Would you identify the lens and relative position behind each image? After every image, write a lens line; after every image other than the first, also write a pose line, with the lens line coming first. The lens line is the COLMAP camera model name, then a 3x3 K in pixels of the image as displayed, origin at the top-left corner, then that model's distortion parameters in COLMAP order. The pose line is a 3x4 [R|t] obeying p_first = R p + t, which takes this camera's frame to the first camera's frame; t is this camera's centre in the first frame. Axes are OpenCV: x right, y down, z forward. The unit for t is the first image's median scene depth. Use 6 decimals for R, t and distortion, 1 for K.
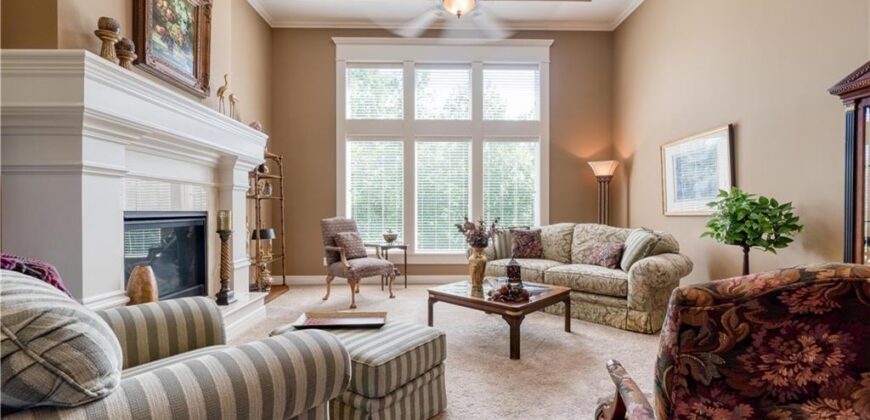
lens RADIAL K [[385.4, 0, 429.9], [0, 385.4, 210.8], [0, 0, 1]] dist [-0.004375, 0.000149]
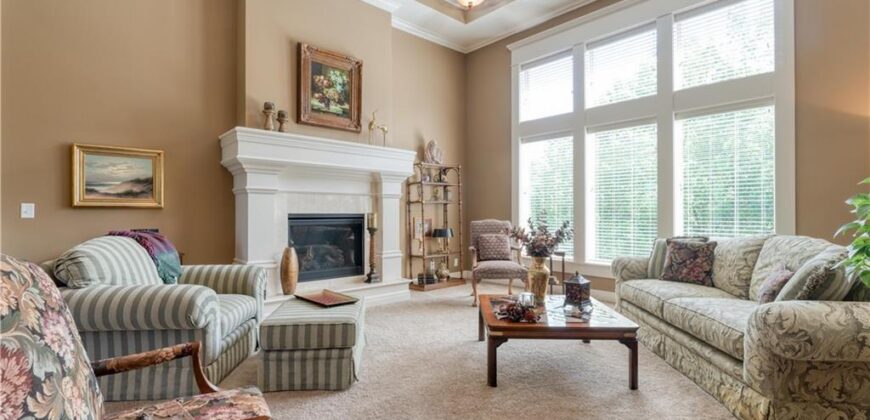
lens RADIAL K [[385.4, 0, 426.5], [0, 385.4, 212.1], [0, 0, 1]] dist [-0.004375, 0.000149]
pose [[0.662591, -0.001834, -0.748979, 0.583003], [-0.001127, 0.999993, -0.003446, -0.000426], [0.748980, 0.003127, 0.662585, 0.240257]]
